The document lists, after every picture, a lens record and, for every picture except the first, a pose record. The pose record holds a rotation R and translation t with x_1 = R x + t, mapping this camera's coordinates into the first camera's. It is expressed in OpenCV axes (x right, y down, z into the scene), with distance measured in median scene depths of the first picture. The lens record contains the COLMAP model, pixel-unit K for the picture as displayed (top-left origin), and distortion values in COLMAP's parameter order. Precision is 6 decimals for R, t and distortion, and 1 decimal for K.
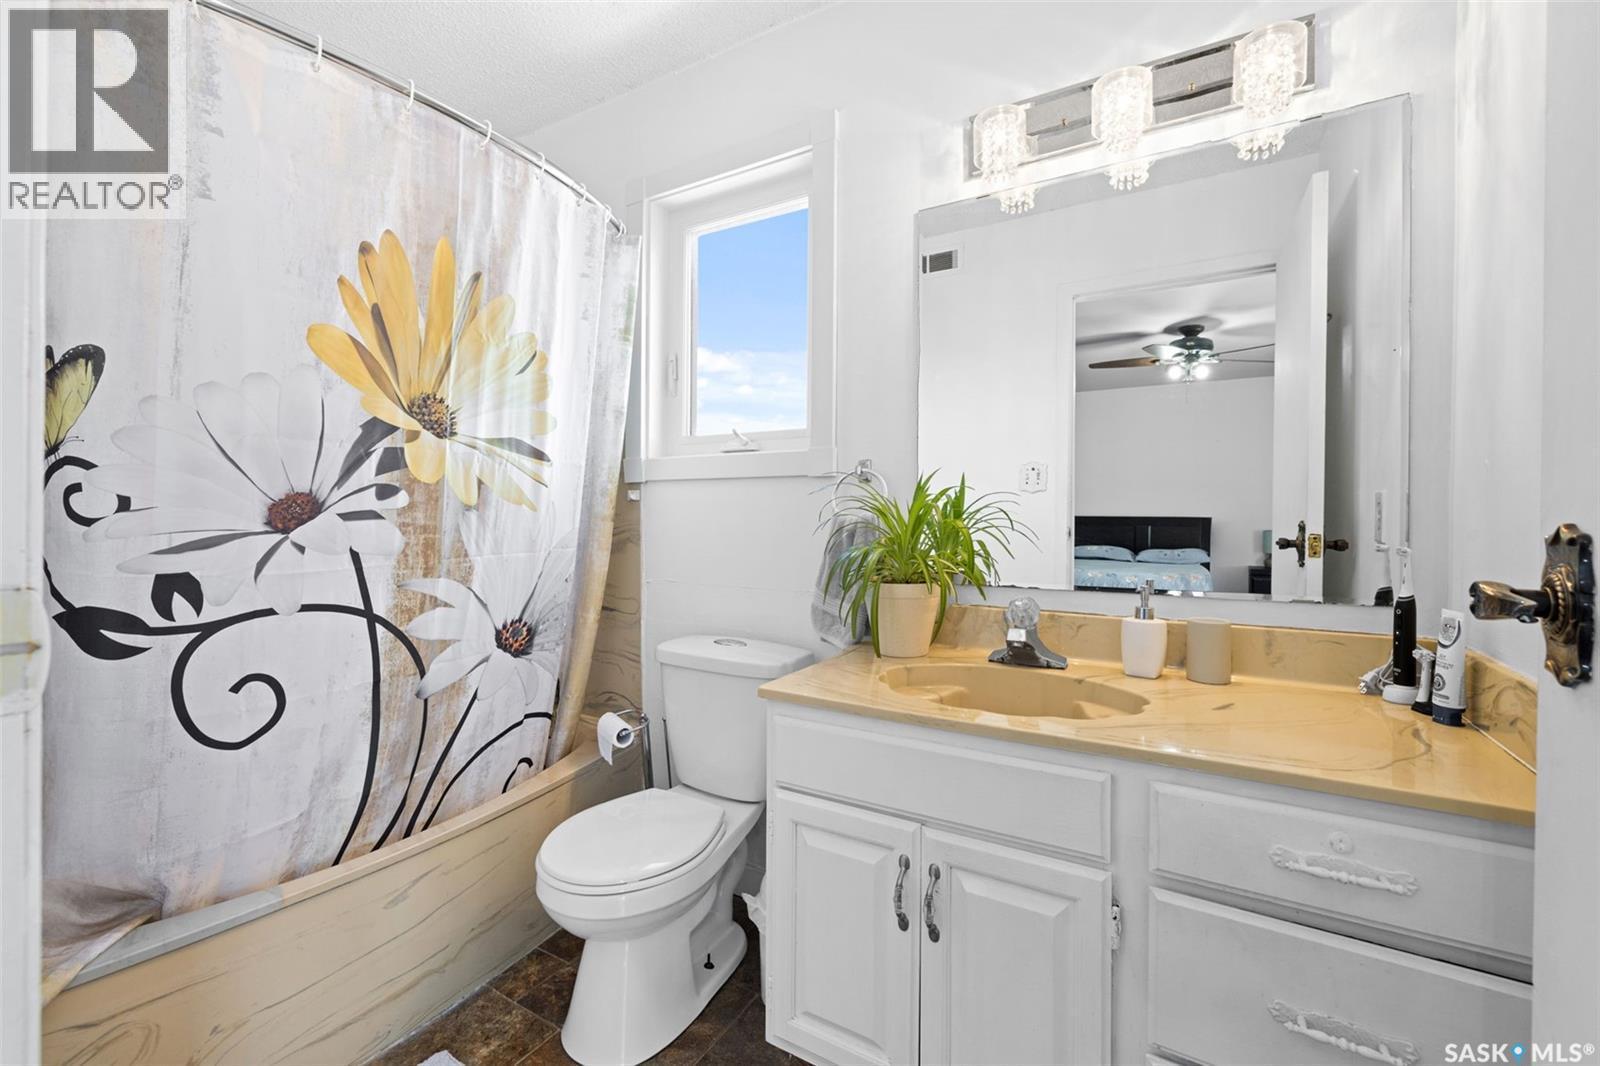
lens RADIAL K [[687.1, 0, 795.9], [0, 687.1, 524.6], [0, 0, 1]] dist [0.004761, 0.000371]
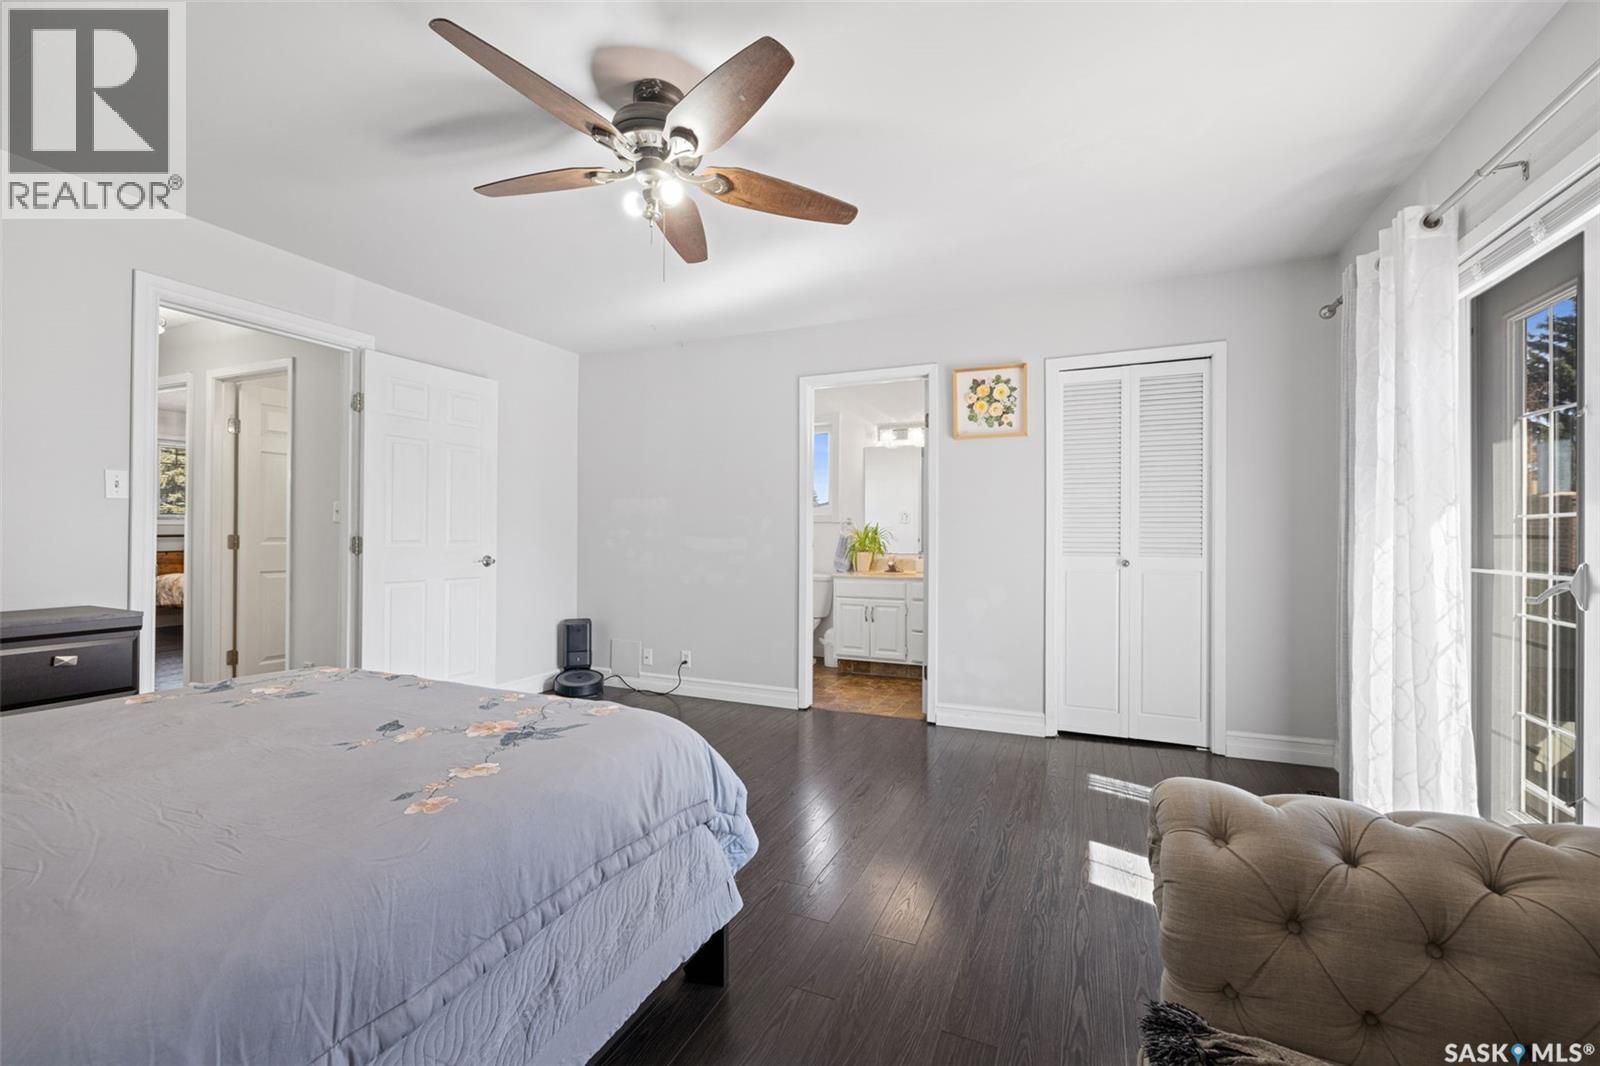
lens RADIAL K [[687.1, 0, 799.1], [0, 687.1, 528.9], [0, 0, 1]] dist [0.004761, 0.000371]
pose [[0.990658, -0.003683, 0.136321, -0.662863], [0.004956, 0.999947, -0.009000, -0.011560], [-0.136281, 0.009591, 0.990624, -2.539035]]
